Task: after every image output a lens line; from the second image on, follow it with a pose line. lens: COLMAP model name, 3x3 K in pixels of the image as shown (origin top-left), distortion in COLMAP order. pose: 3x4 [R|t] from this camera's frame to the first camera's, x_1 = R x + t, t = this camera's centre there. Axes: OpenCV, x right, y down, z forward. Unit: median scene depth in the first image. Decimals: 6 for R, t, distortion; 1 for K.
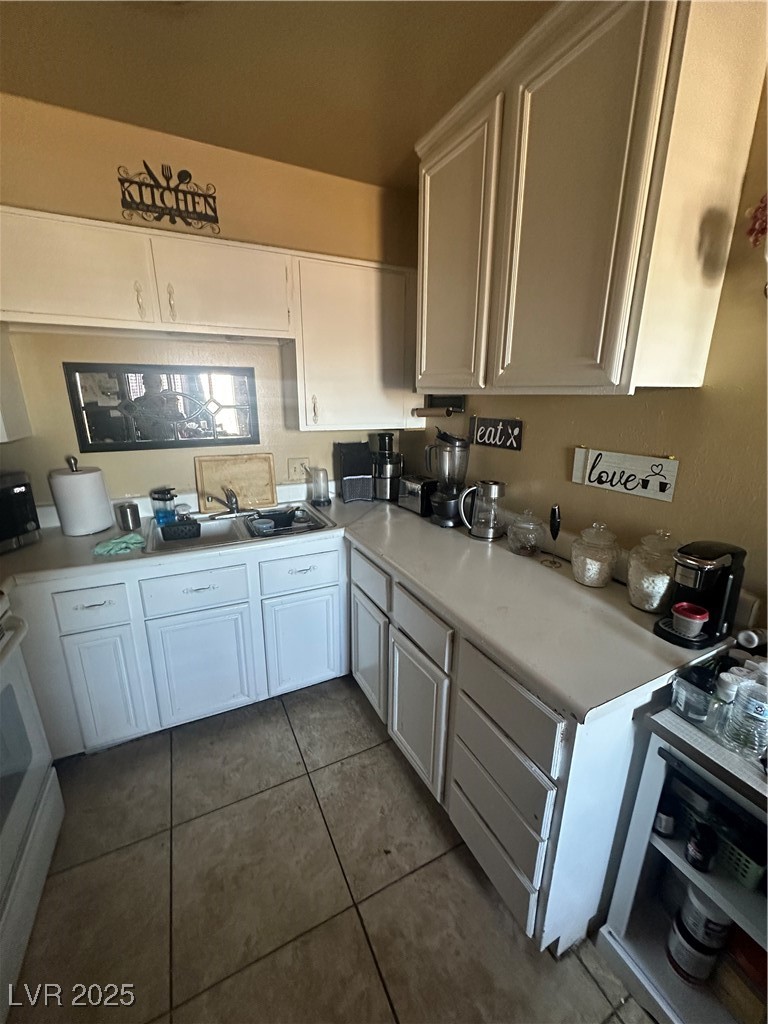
lens RADIAL K [[408.4, 0, 384.0], [0, 408.4, 515.7], [0, 0, 1]] dist [-0.005197, 0.000504]
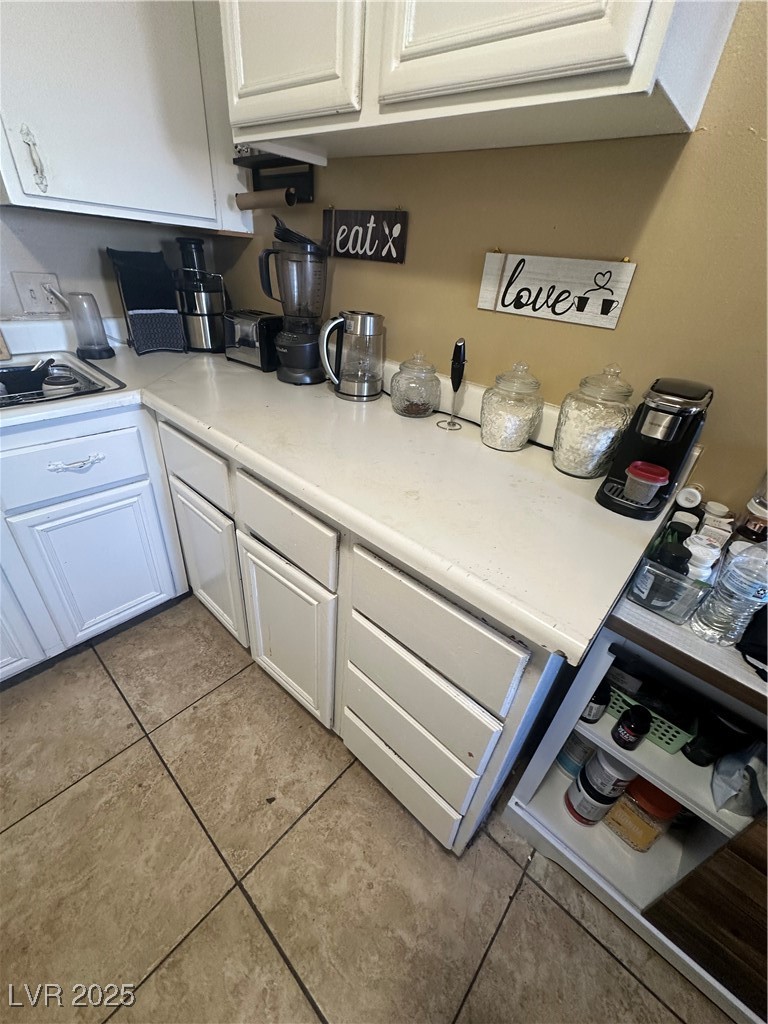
lens RADIAL K [[408.4, 0, 382.5], [0, 408.4, 512.1], [0, 0, 1]] dist [-0.005197, 0.000504]
pose [[0.927302, -0.132296, 0.350157, 0.005315], [0.025950, 0.955930, 0.292445, 0.044689], [-0.373415, -0.262098, 0.889869, 0.312158]]
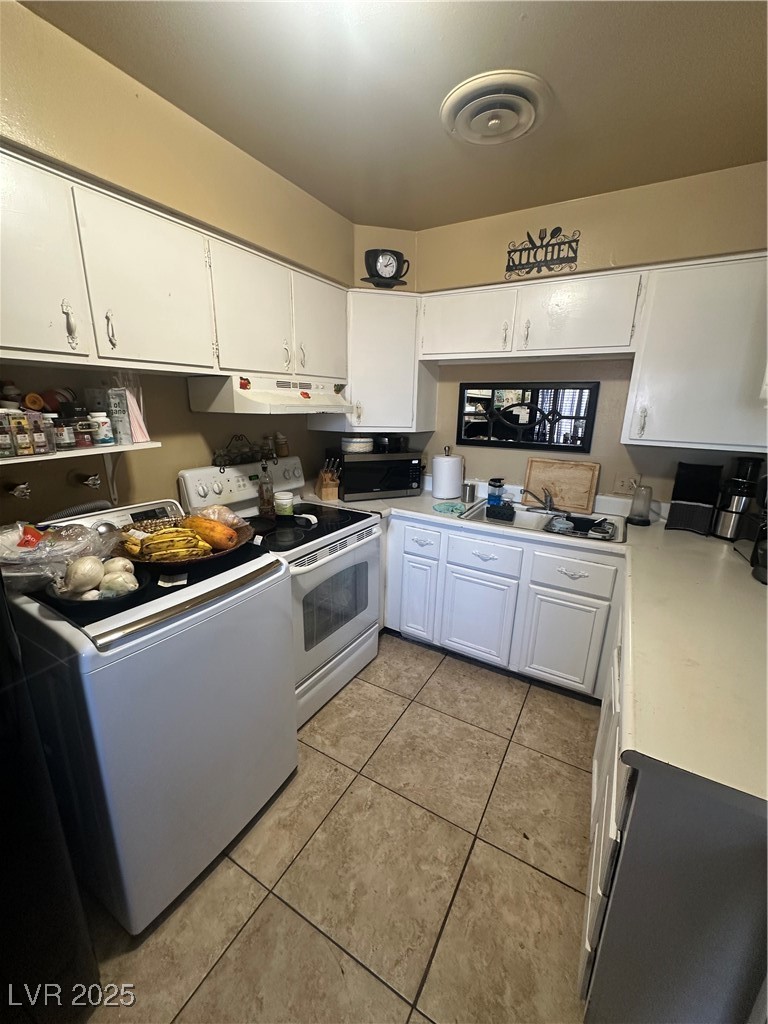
lens RADIAL K [[408.4, 0, 387.2], [0, 408.4, 517.9], [0, 0, 1]] dist [-0.005197, 0.000504]
pose [[0.552645, 0.231310, -0.800674, 0.414436], [-0.251596, 0.962194, 0.104315, 0.010562], [0.794533, 0.143797, 0.589948, -0.023849]]
